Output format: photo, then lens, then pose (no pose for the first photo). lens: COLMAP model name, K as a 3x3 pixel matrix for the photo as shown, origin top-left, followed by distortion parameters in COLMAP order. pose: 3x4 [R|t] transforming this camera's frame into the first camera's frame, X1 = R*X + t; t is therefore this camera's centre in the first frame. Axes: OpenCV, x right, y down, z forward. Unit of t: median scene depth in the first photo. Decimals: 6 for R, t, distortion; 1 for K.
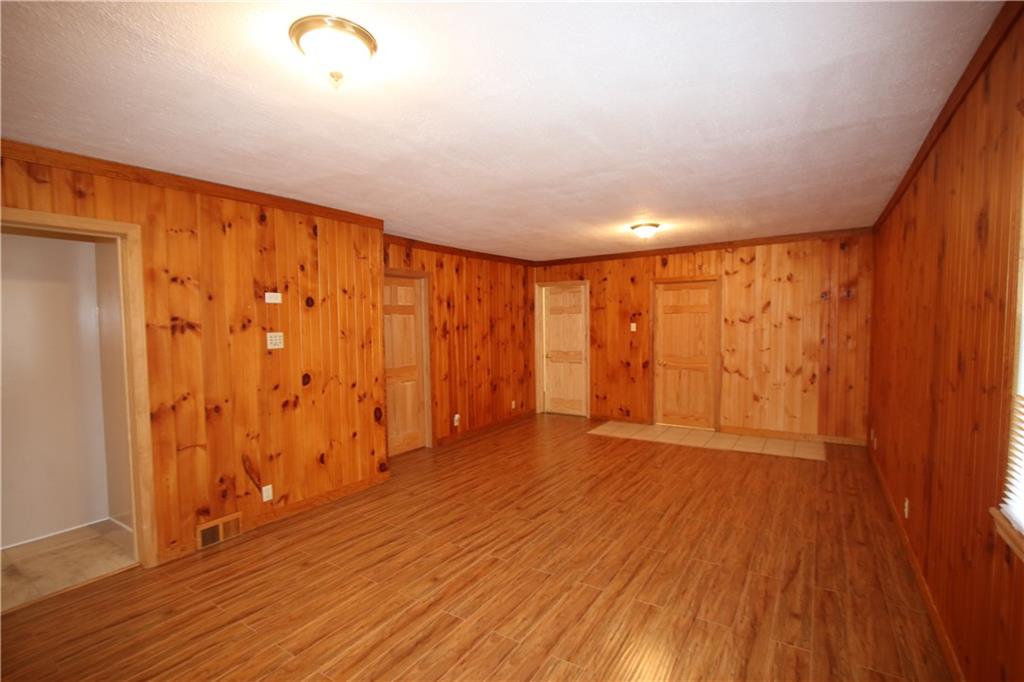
lens RADIAL K [[467.4, 0, 510.6], [0, 467.4, 343.3], [0, 0, 1]] dist [-0.016750, 0.000178]
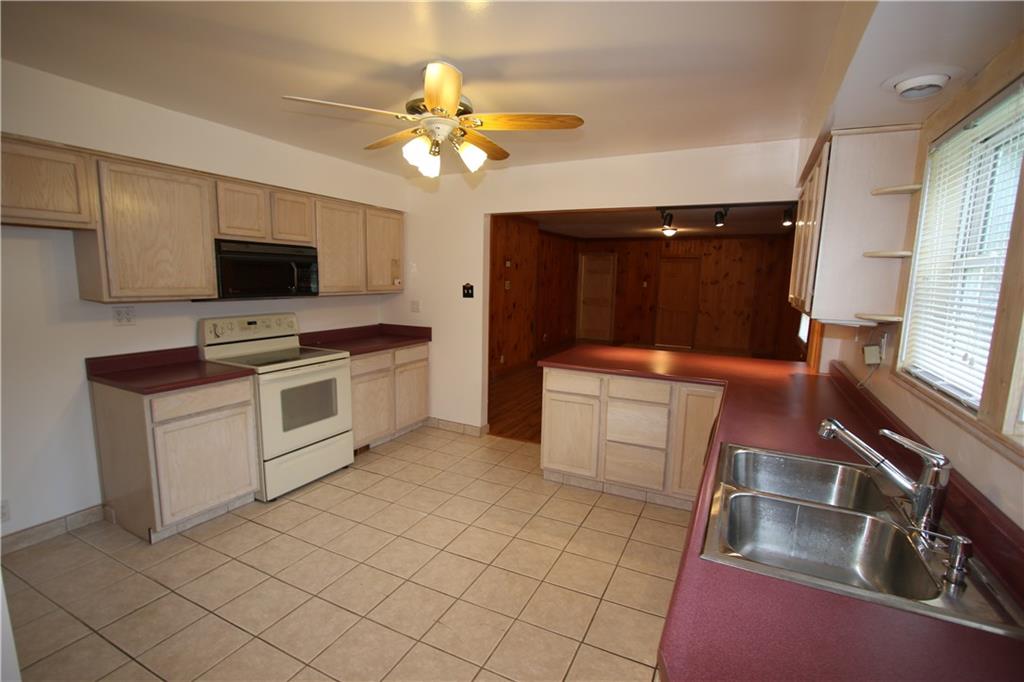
lens RADIAL K [[467.4, 0, 512.8], [0, 467.4, 341.0], [0, 0, 1]] dist [-0.016750, 0.000178]
pose [[0.992128, 0.020135, 0.123598, -0.450347], [-0.031684, 0.995237, 0.092194, 0.029671], [-0.121152, -0.095385, 0.988040, -0.643563]]
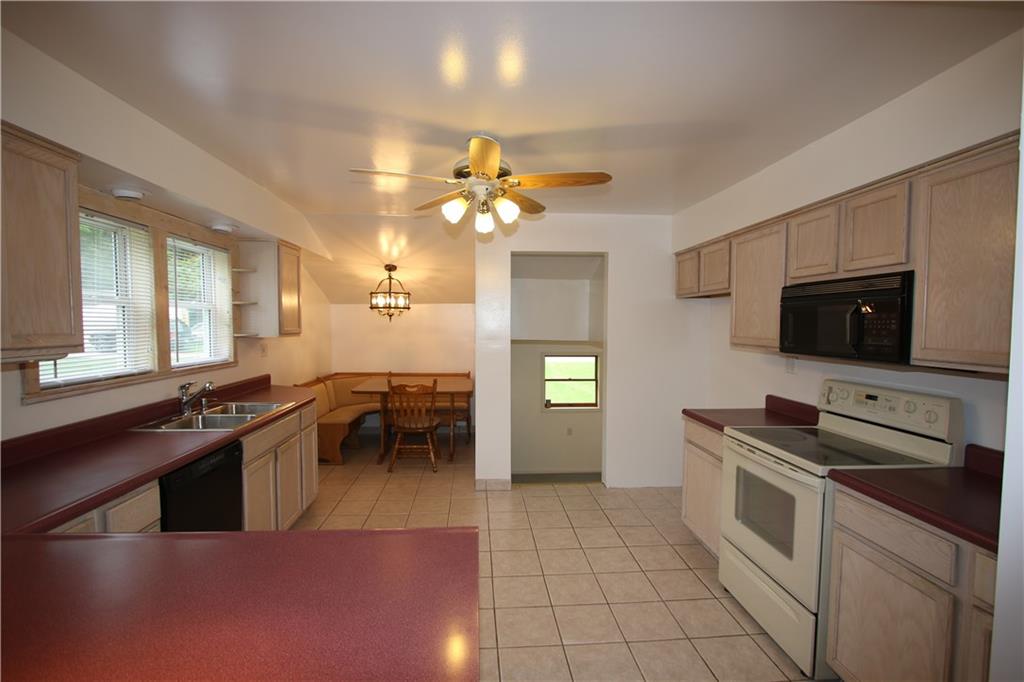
lens RADIAL K [[467.4, 0, 506.9], [0, 467.4, 346.7], [0, 0, 1]] dist [-0.016750, 0.000178]
pose [[-0.796958, 0.041002, -0.602642, -0.231031], [-0.019236, 0.995465, 0.093167, -0.000661], [0.603728, 0.085842, -0.792555, 0.078500]]
